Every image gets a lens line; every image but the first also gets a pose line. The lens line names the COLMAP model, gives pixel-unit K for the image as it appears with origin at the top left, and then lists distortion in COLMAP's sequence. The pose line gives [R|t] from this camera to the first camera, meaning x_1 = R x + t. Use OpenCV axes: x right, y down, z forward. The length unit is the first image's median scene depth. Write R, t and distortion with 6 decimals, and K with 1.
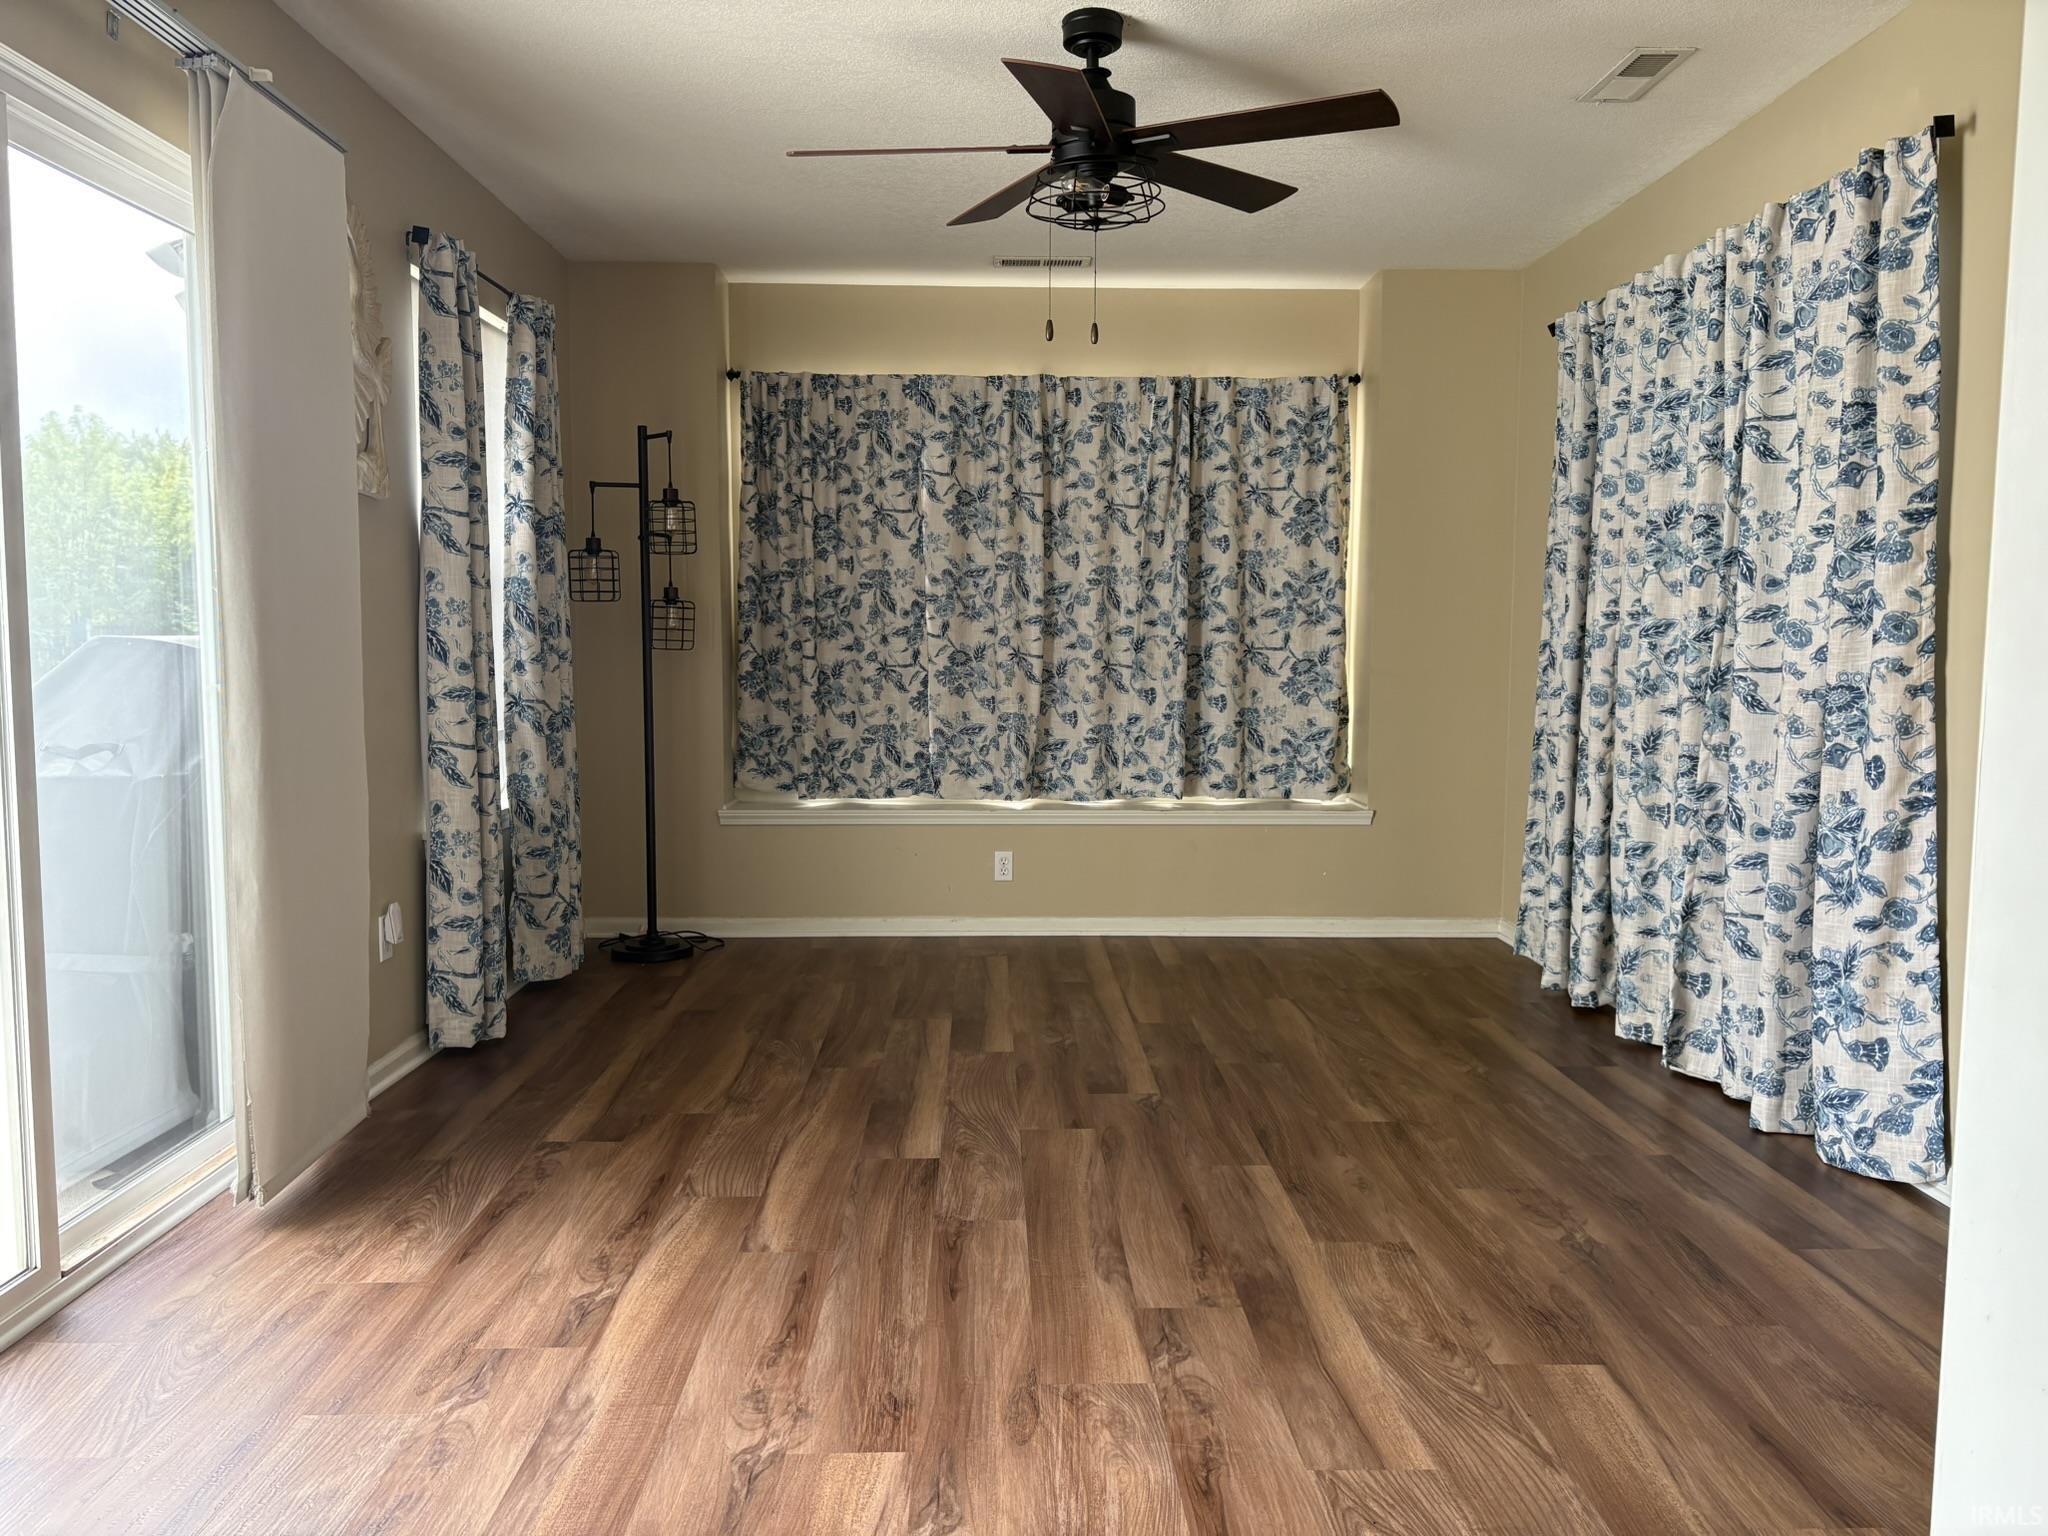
lens RADIAL K [[1544.2, 0, 1020.1], [0, 1544.2, 758.6], [0, 0, 1]] dist [0.035909, -0.031613]
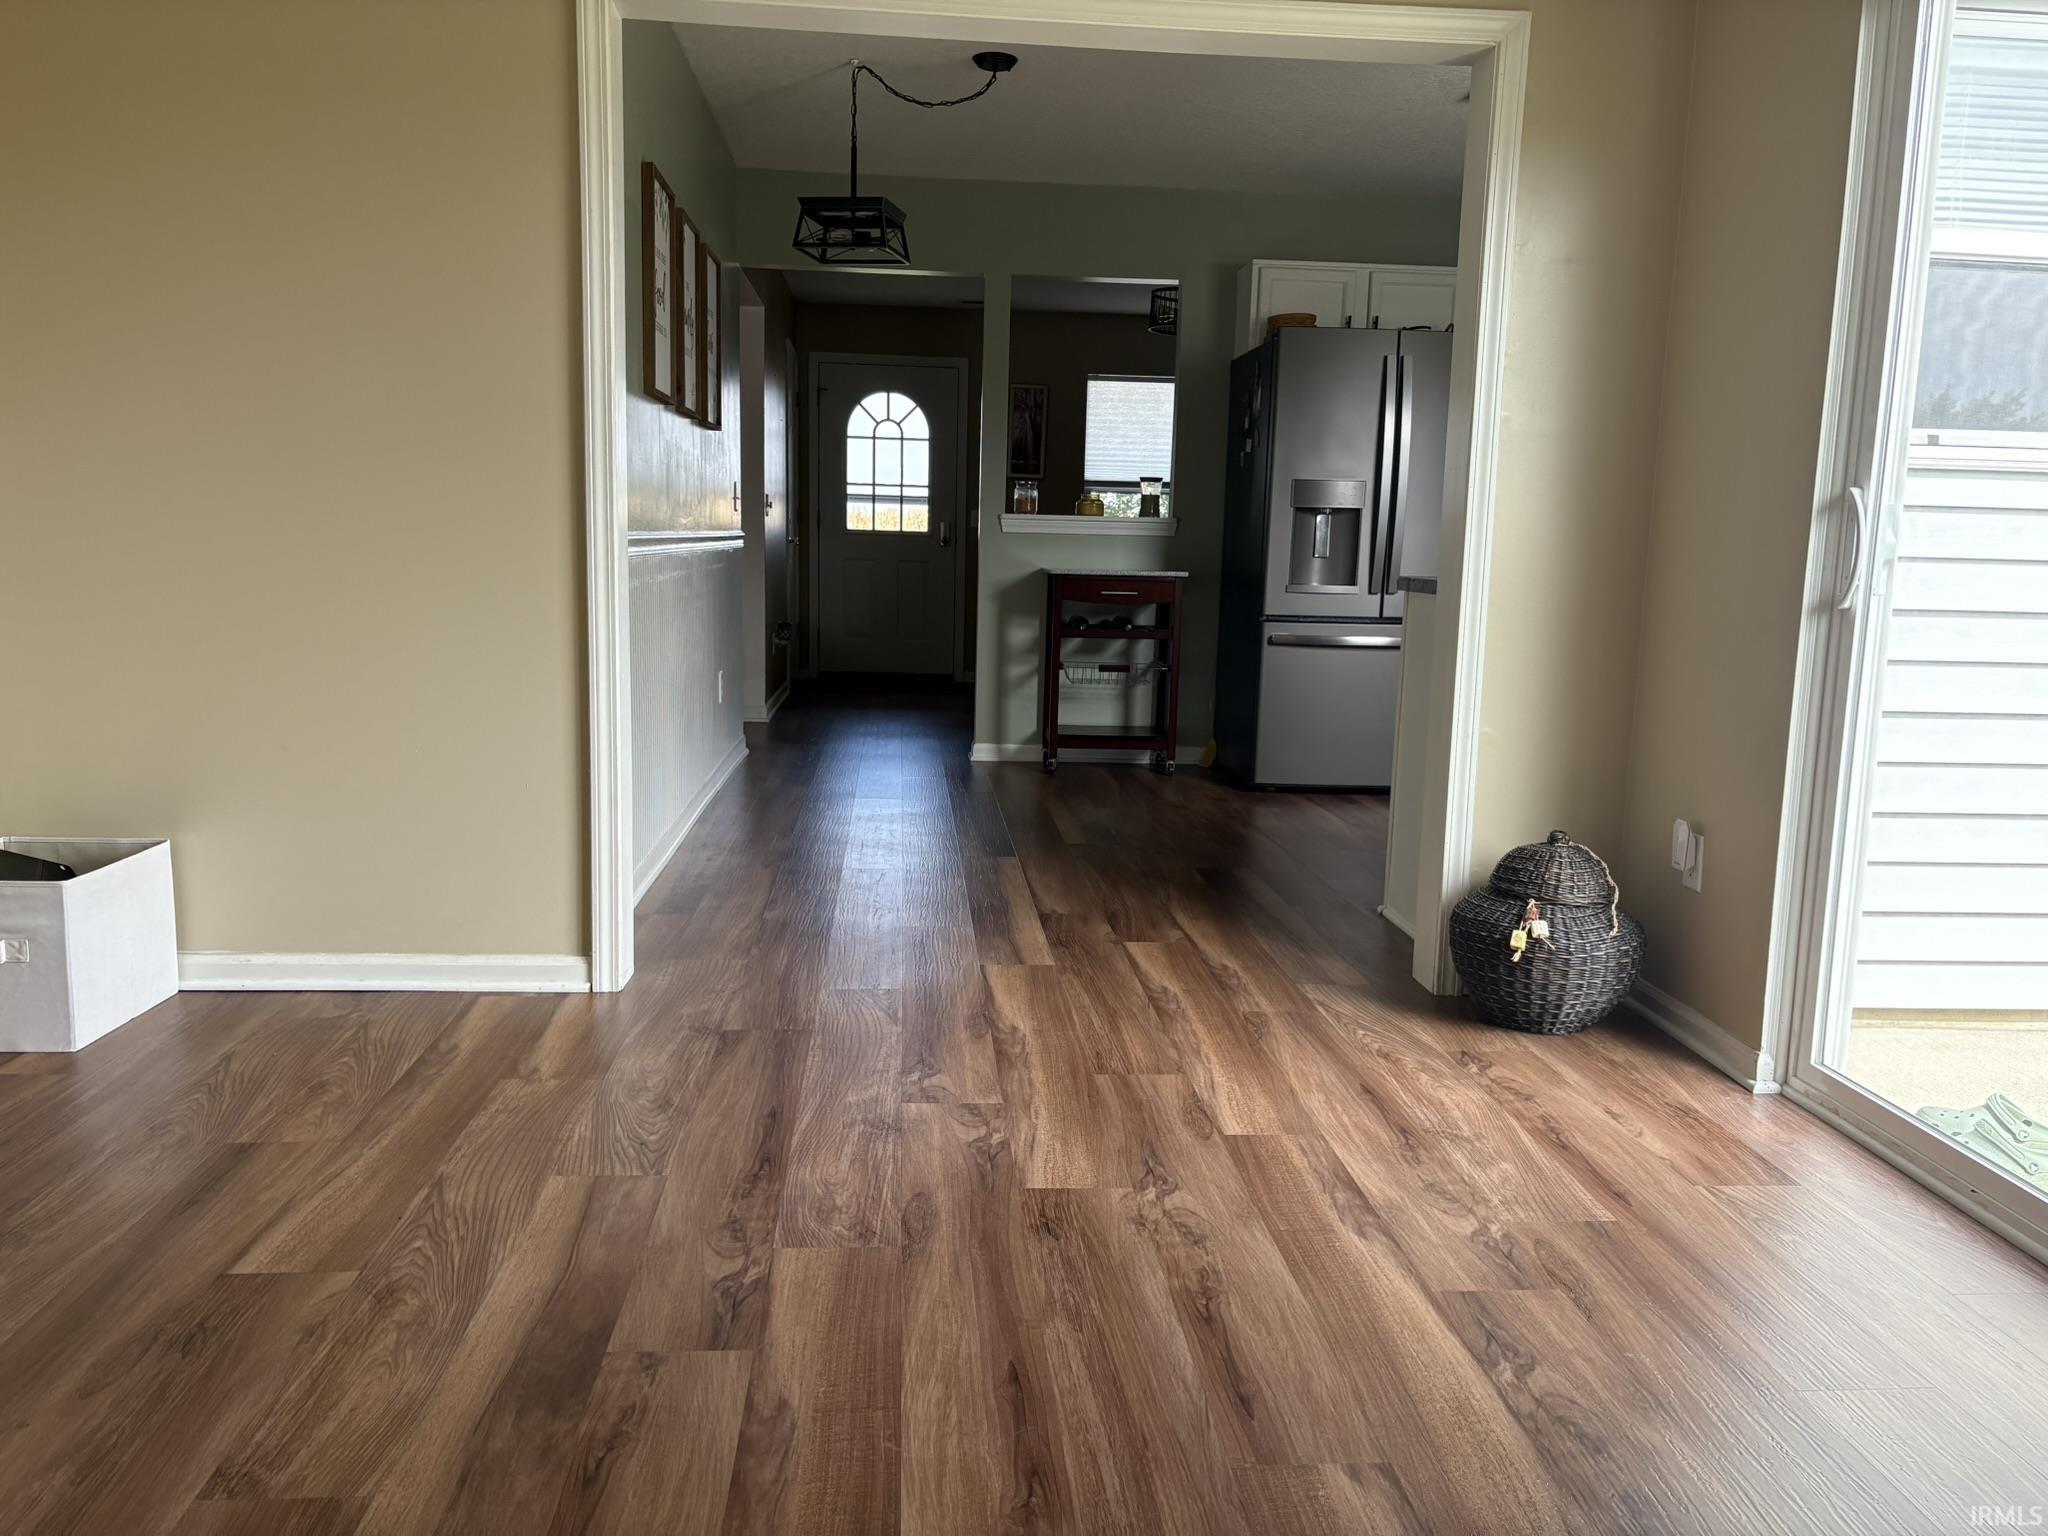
lens RADIAL K [[1544.2, 0, 1011.5], [0, 1544.2, 766.8], [0, 0, 1]] dist [0.035909, -0.031613]
pose [[-0.998340, -0.024970, -0.051899, 0.000868], [-0.036044, 0.973726, 0.224853, -0.078366], [0.044921, 0.226350, -0.973010, 1.697119]]
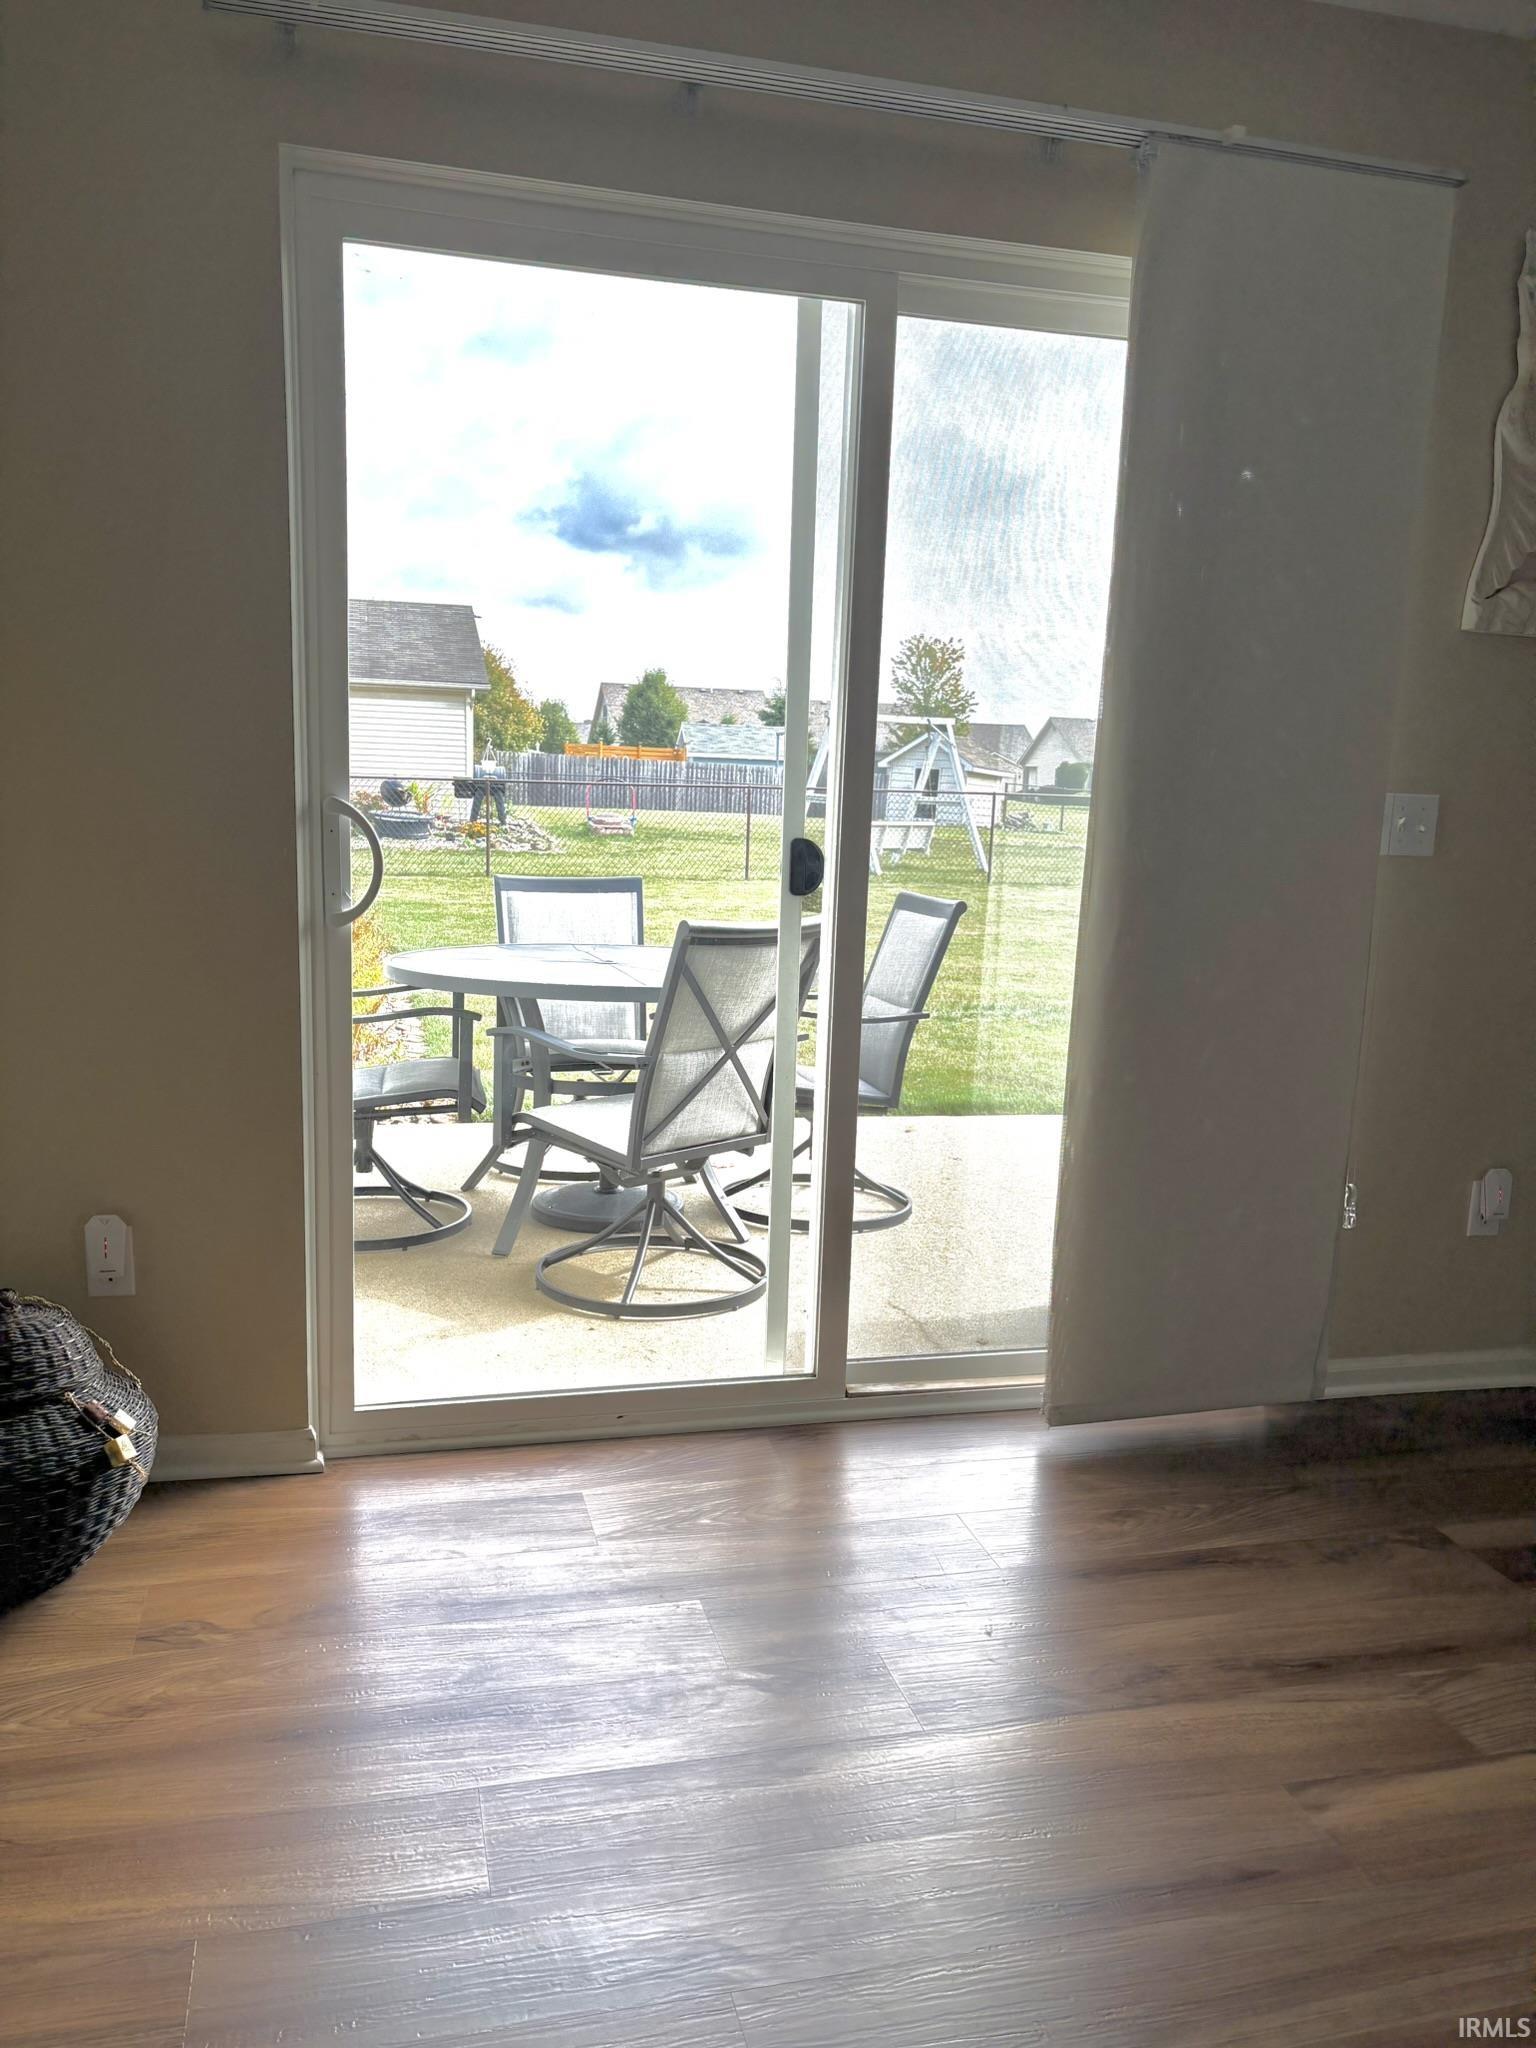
lens RADIAL K [[1544.2, 0, 759.8], [0, 1544.2, 1035.8], [0, 0, 1]] dist [0.035909, -0.031613]
pose [[0.228860, 0.158596, -0.960453, 0.382901], [-0.109839, 0.984546, 0.136401, -0.058839], [0.967243, 0.074279, 0.242743, 0.684071]]
